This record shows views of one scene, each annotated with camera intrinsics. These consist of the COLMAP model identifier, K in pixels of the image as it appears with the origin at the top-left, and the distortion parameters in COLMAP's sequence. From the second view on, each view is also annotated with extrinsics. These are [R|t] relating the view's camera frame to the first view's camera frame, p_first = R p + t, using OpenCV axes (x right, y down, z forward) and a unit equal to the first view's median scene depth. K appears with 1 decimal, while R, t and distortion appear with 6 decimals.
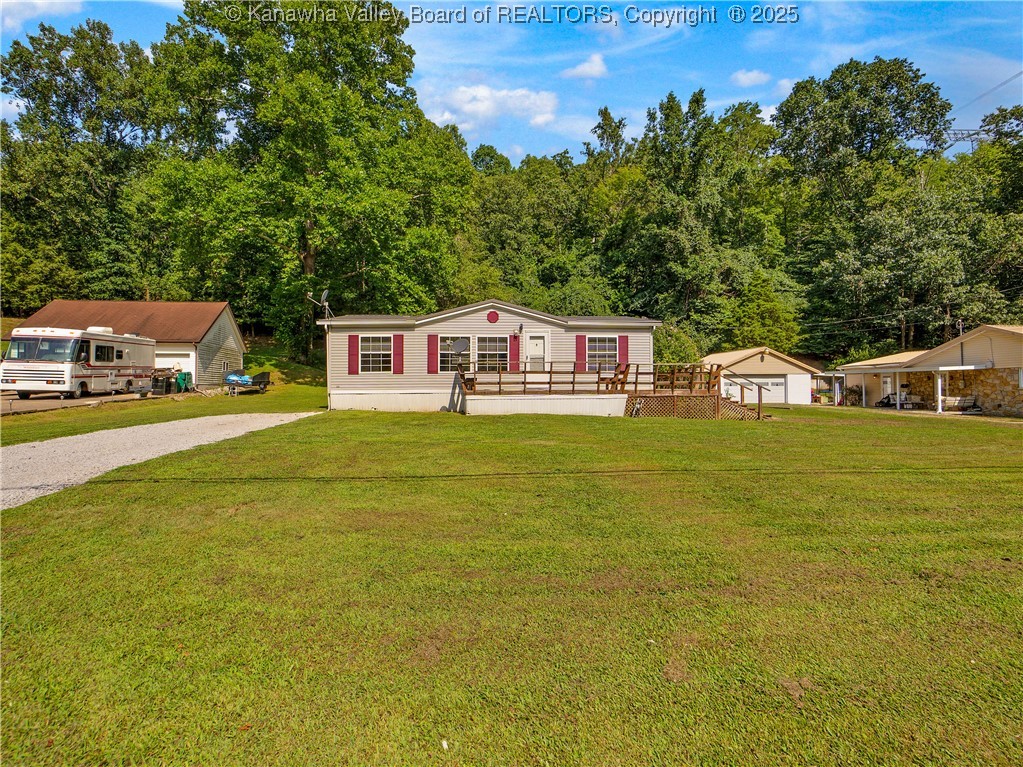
lens RADIAL K [[476.3, 0, 512.0], [0, 476.3, 384.2], [0, 0, 1]] dist [-0.005666, -0.000607]
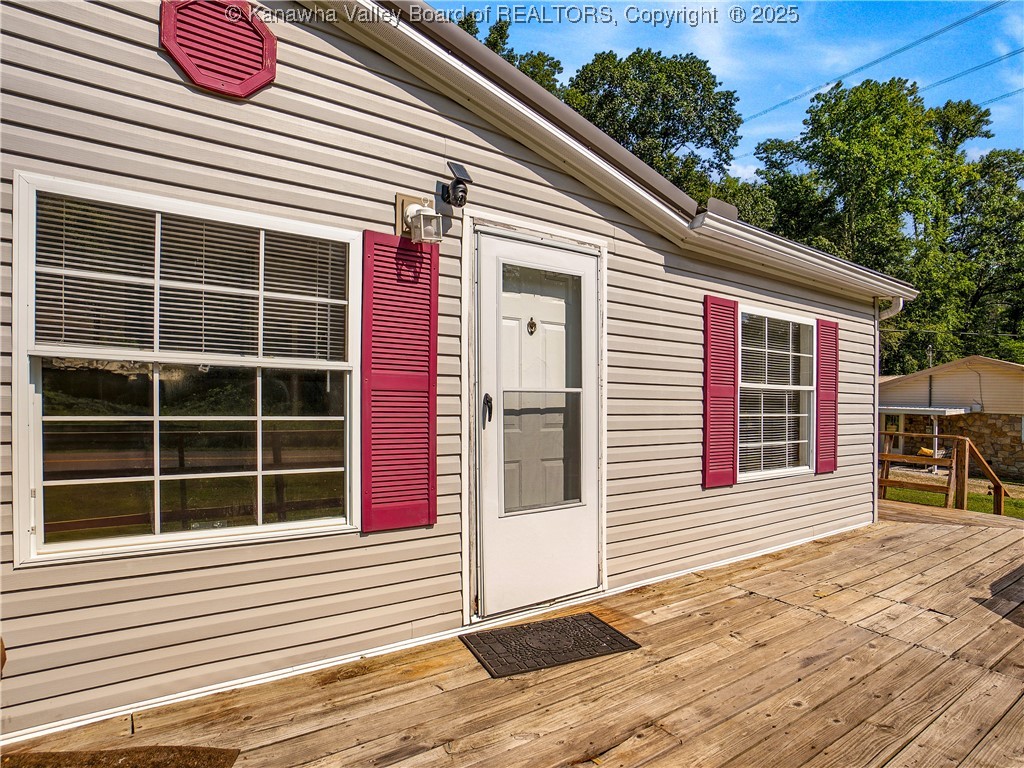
lens RADIAL K [[476.8, 0, 513.2], [0, 476.8, 379.2], [0, 0, 1]] dist [-0.005666, -0.000607]
pose [[0.813499, 0.029655, 0.580810, -0.043193], [-0.038055, 0.999273, 0.002279, -0.061670], [-0.580320, -0.023956, 0.814036, 0.826224]]
